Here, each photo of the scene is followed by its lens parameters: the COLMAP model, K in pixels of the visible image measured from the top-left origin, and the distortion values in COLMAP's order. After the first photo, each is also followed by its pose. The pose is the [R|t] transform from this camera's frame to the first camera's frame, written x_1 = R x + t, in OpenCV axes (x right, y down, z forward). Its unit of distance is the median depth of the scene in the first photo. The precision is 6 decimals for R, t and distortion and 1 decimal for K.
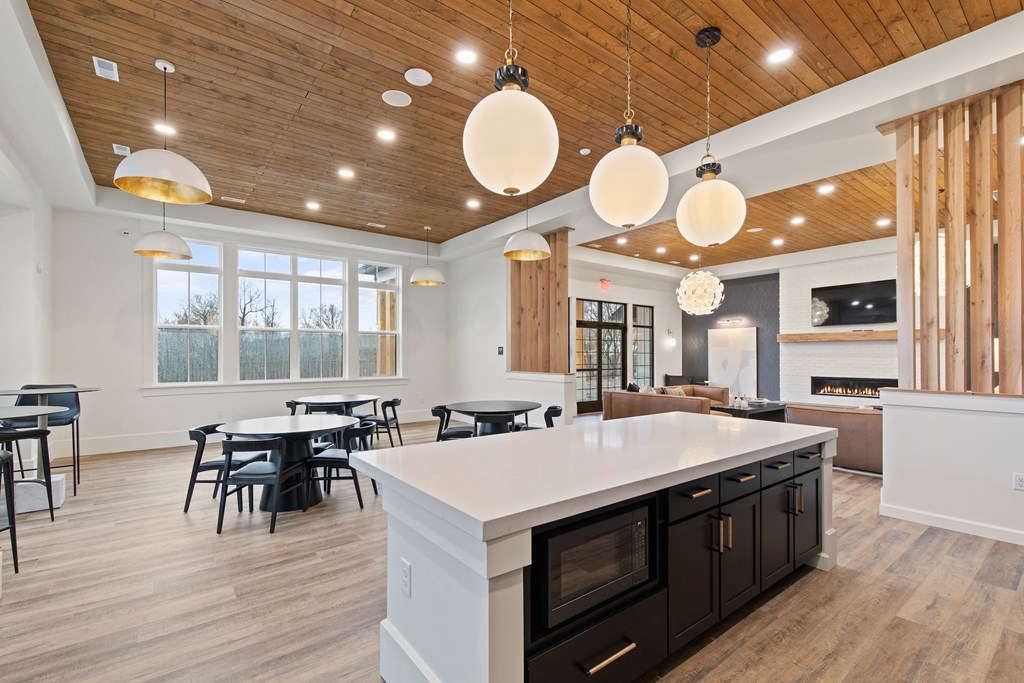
lens RADIAL K [[460.2, 0, 516.2], [0, 460.2, 354.0], [0, 0, 1]] dist [0.001721, 0.001155]
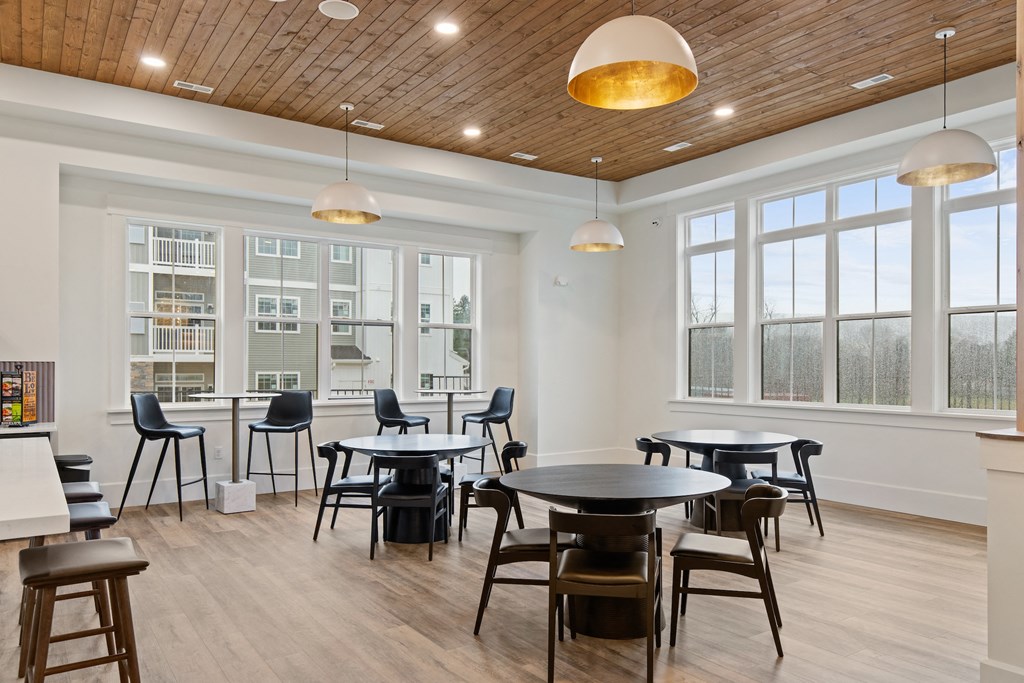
lens RADIAL K [[720.3, 0, 520.8], [0, 720.3, 368.5], [0, 0, 1]] dist [-0.000568, 0.005559]
pose [[-0.053134, 0.004115, -0.998579, 0.872289], [0.005503, 0.999978, 0.003827, 0.008621], [0.998572, -0.005292, -0.053156, 1.357279]]
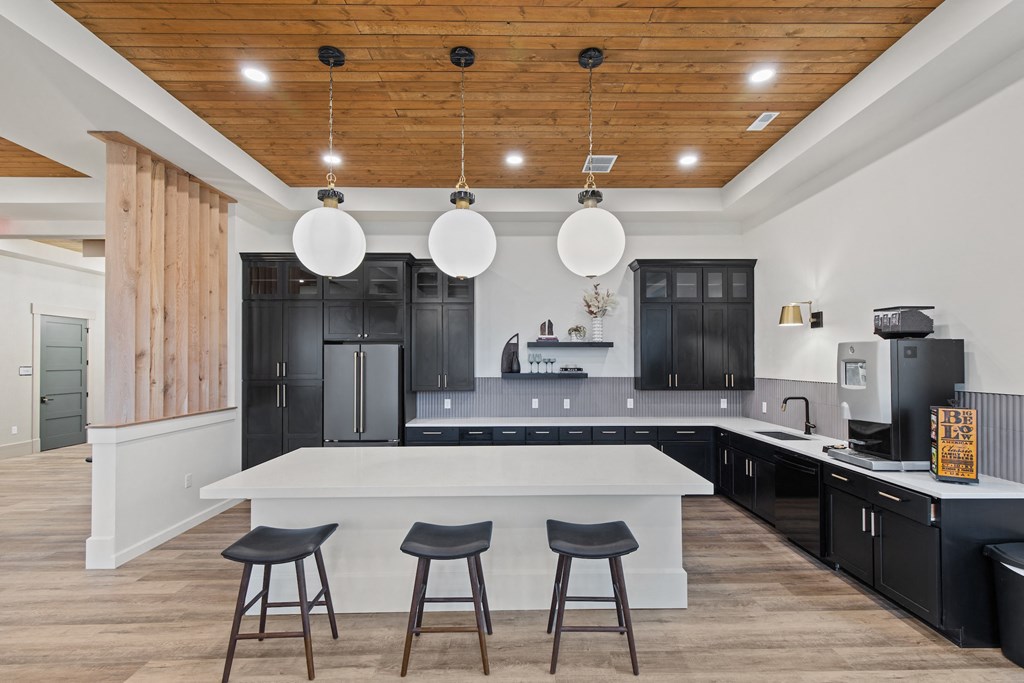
lens RADIAL K [[460.2, 0, 521.9], [0, 460.2, 354.9], [0, 0, 1]] dist [0.001721, 0.001155]
pose [[-0.799685, 0.010322, 0.600332, -0.372412], [-0.003641, 0.999750, -0.022040, -0.045022], [-0.600409, -0.019811, -0.799447, 1.226837]]
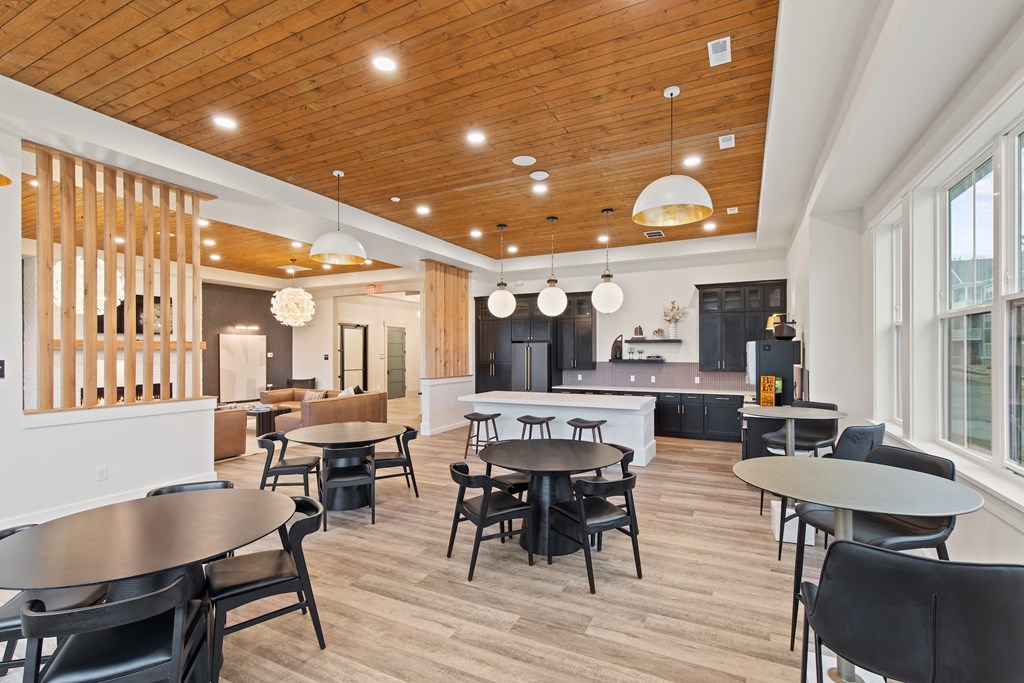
lens RADIAL K [[460.2, 0, 523.1], [0, 460.2, 345.7], [0, 0, 1]] dist [0.001721, 0.001155]
pose [[-0.443230, 0.011721, 0.896331, -1.356850], [-0.006195, 0.999851, -0.016138, -0.047490], [-0.896386, -0.012706, -0.443091, 1.552158]]
